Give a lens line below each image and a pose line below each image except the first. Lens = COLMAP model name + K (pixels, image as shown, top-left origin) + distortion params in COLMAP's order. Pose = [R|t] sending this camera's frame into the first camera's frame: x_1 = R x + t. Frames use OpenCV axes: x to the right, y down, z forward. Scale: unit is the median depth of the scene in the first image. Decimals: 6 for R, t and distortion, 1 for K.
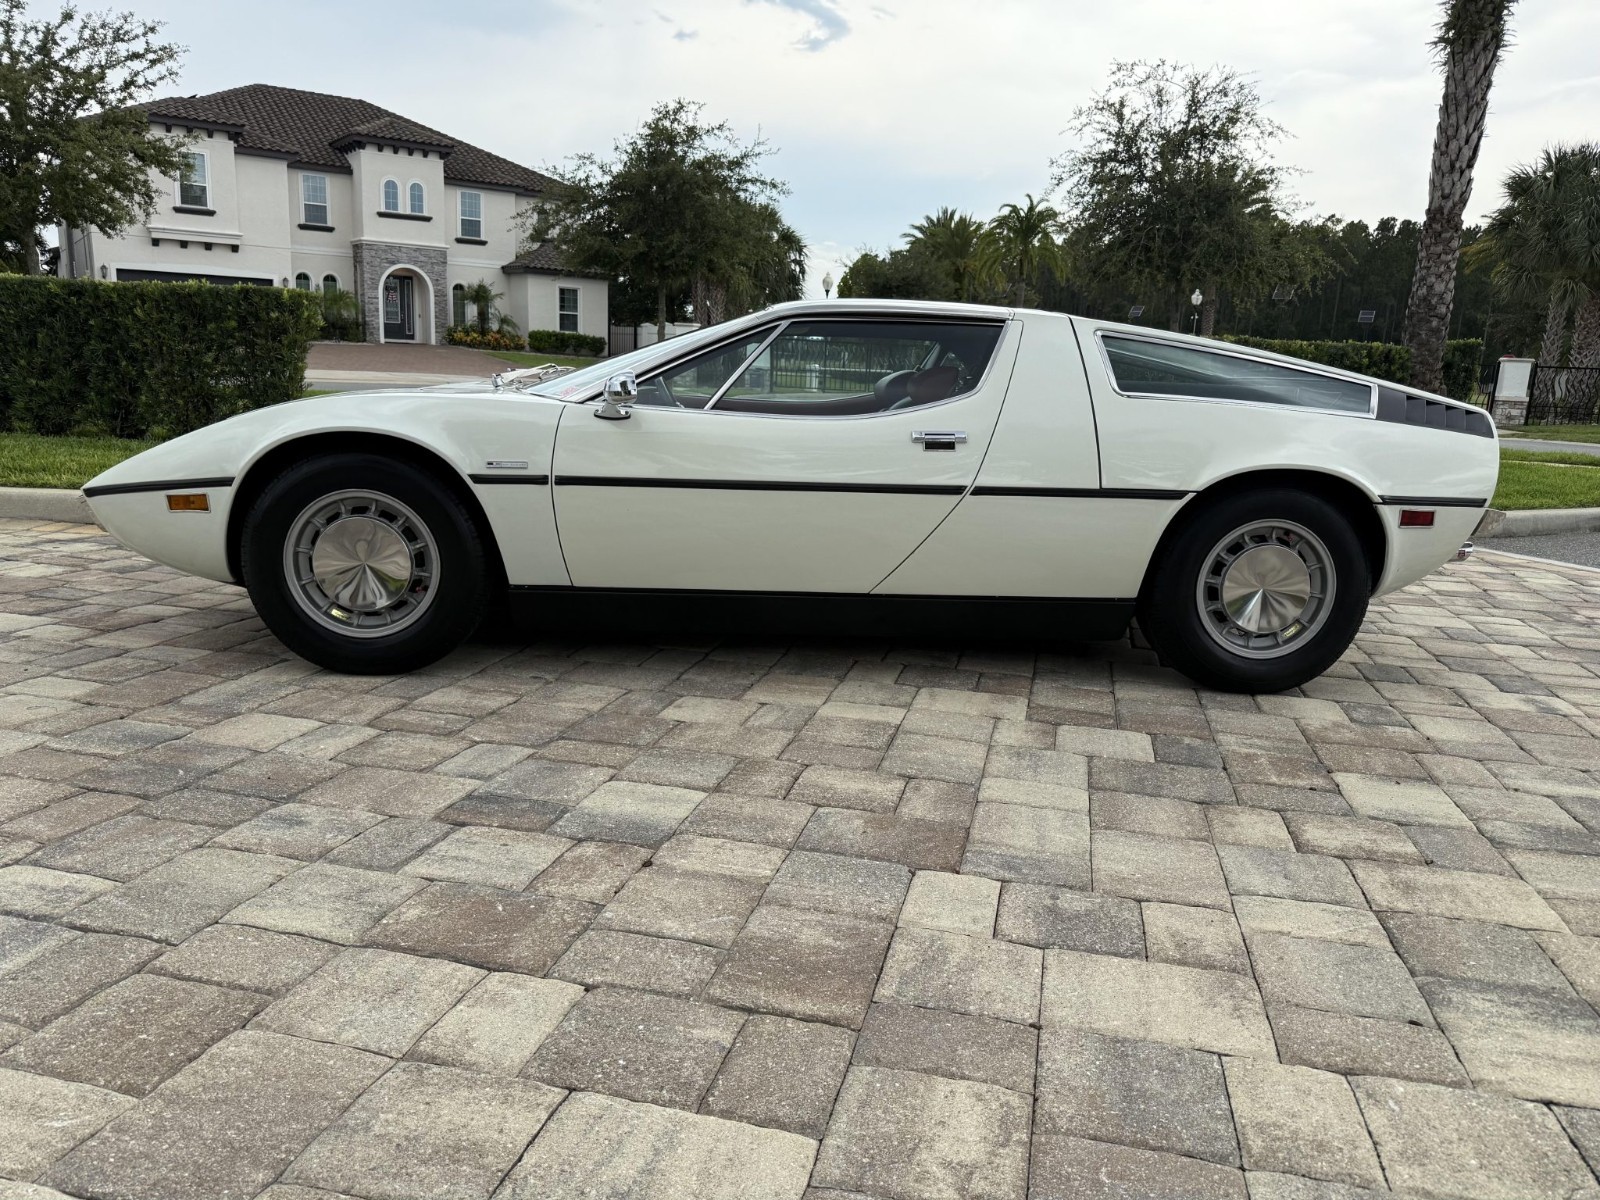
lens RADIAL K [[1140.6, 0, 812.4], [0, 1140.6, 595.3], [0, 0, 1]] dist [0.024918, -0.037763]
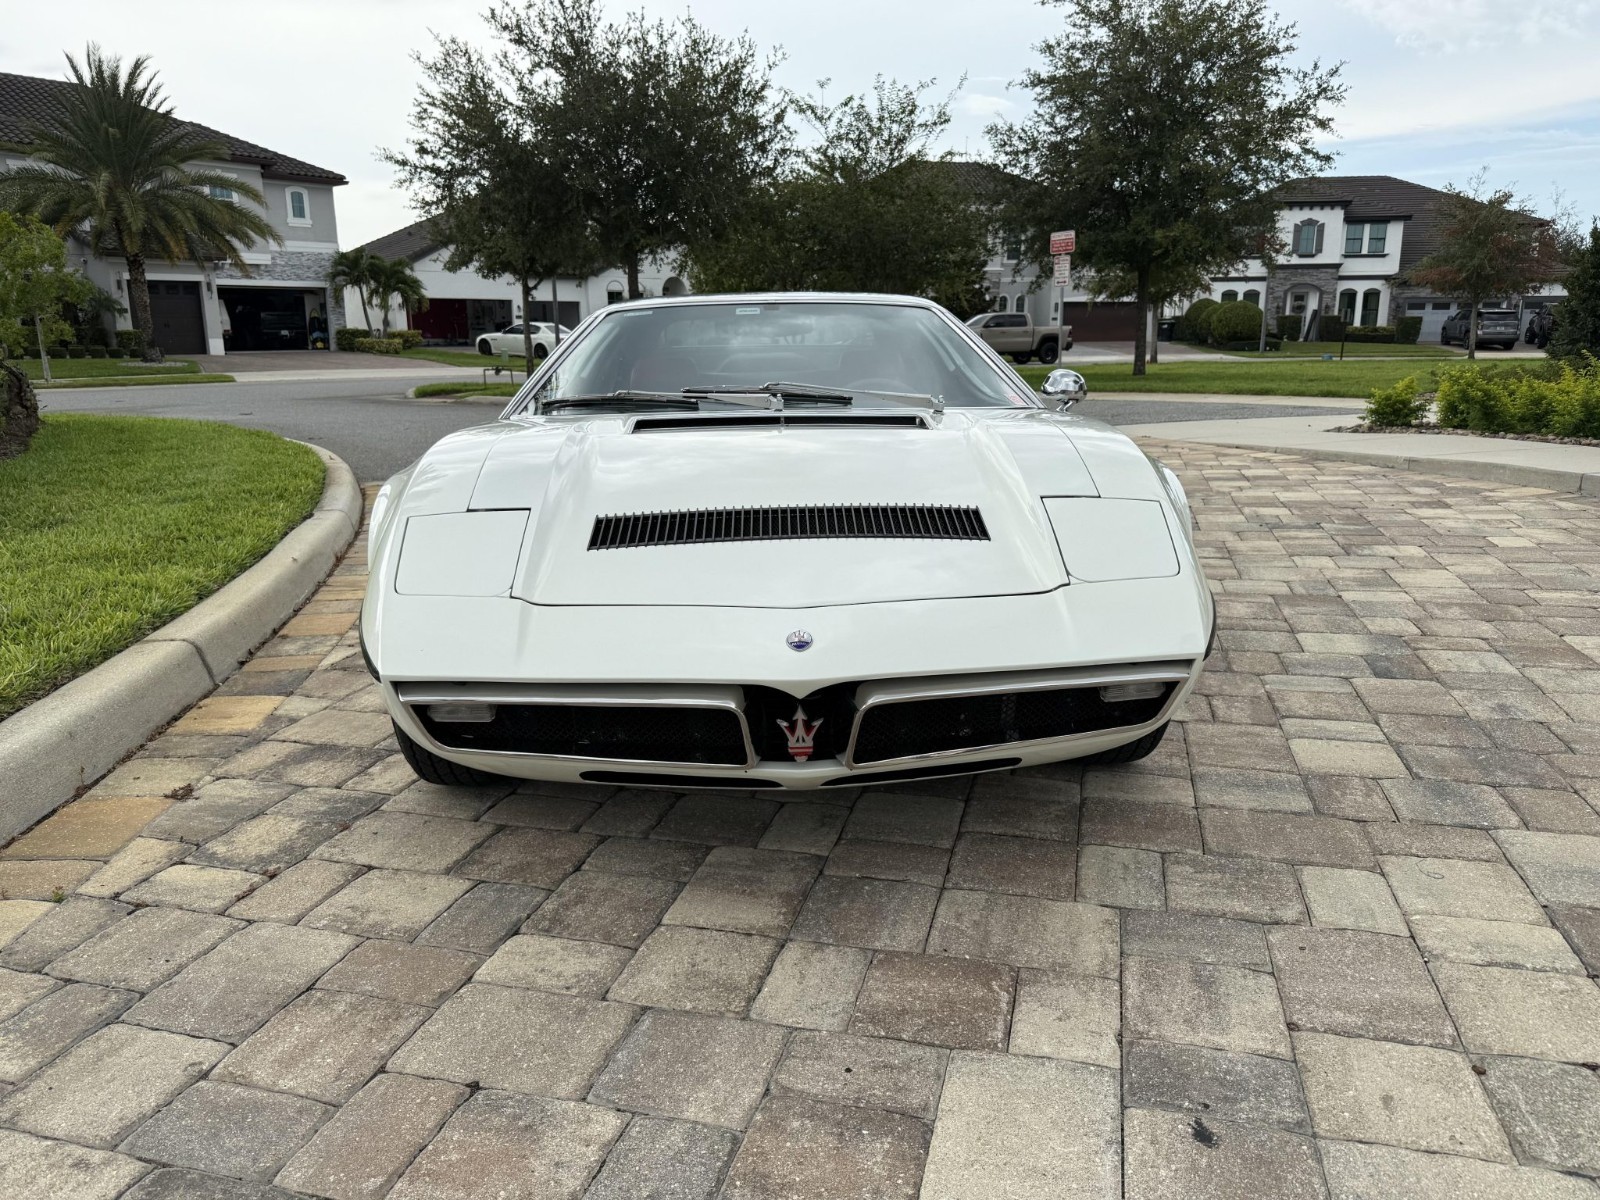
lens RADIAL K [[1140.6, 0, 798.7], [0, 1140.6, 595.4], [0, 0, 1]] dist [0.024918, -0.037763]
pose [[0.028902, -0.269558, 0.962550, -1.181899], [0.213579, 0.942380, 0.257496, -0.309751], [-0.976498, 0.198138, 0.084809, 1.129858]]
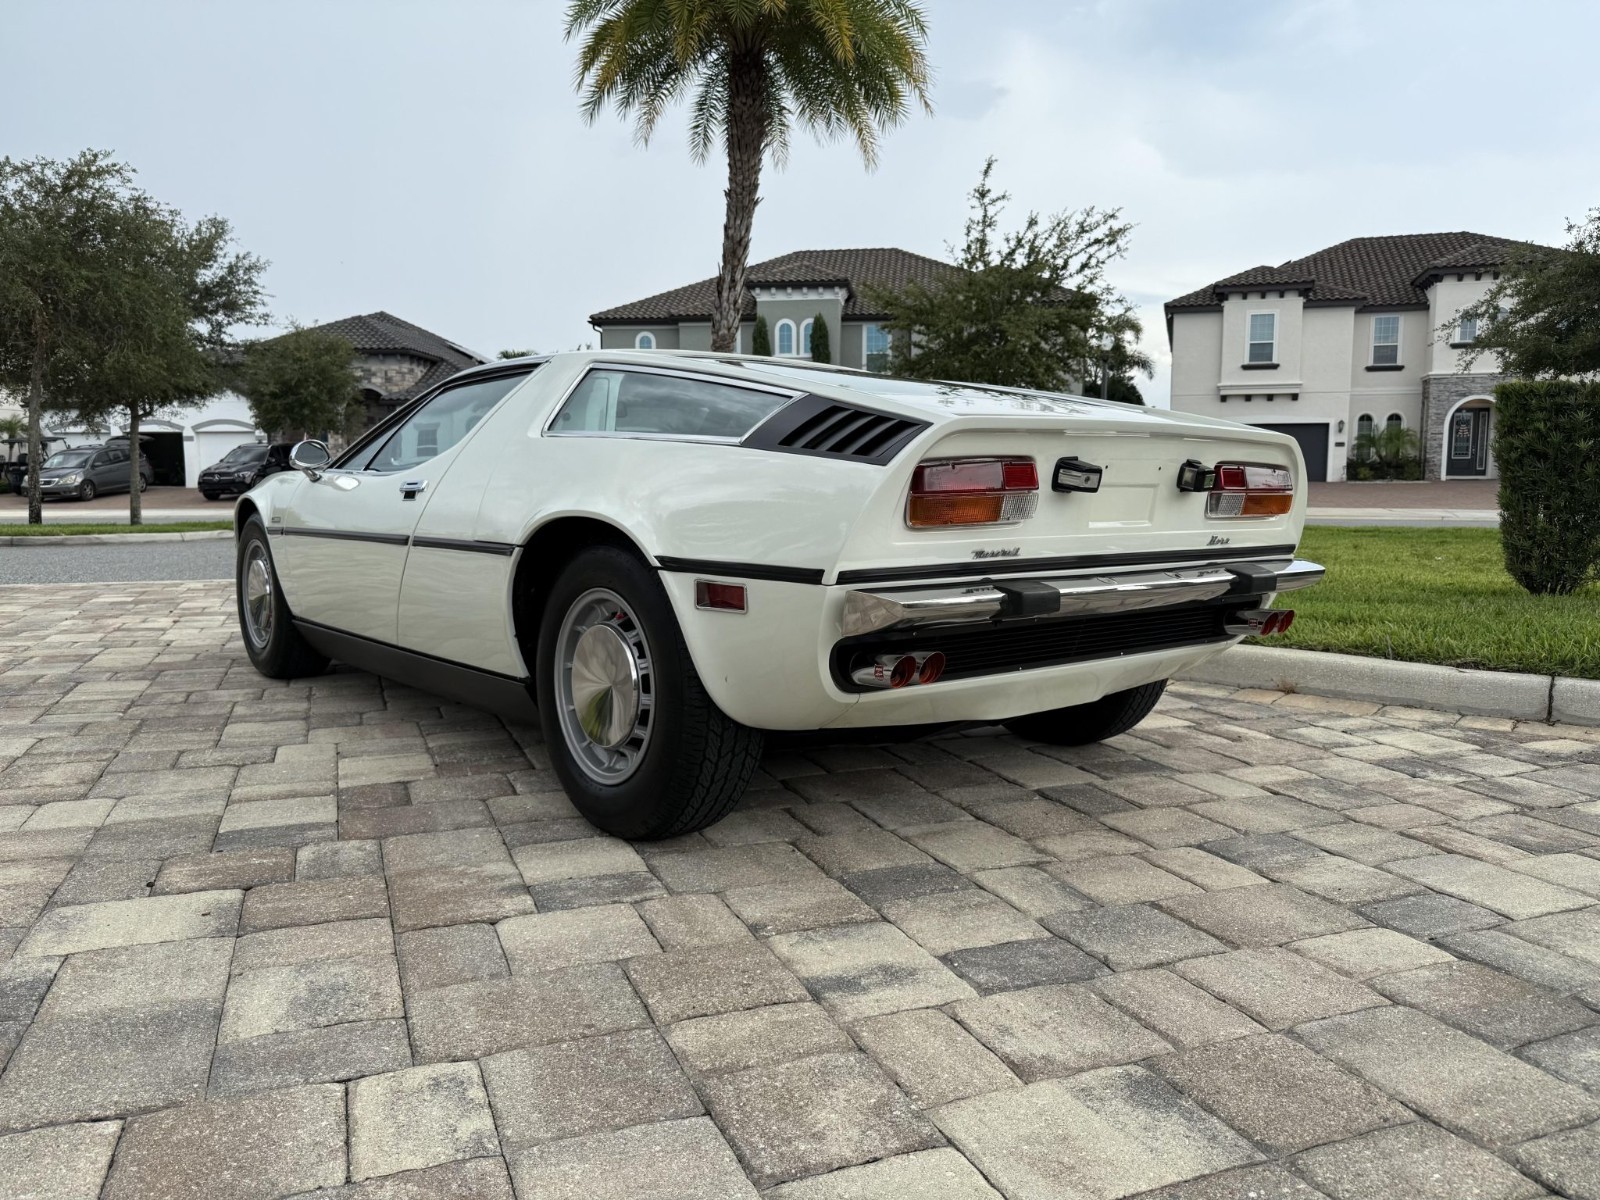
lens RADIAL K [[1140.6, 0, 804.4], [0, 1140.6, 604.1], [0, 0, 1]] dist [0.024918, -0.037763]
pose [[0.587168, 0.044167, -0.808259, 1.074391], [-0.139980, 0.989007, -0.047646, -0.041012], [0.797270, 0.141116, 0.586896, 0.692416]]
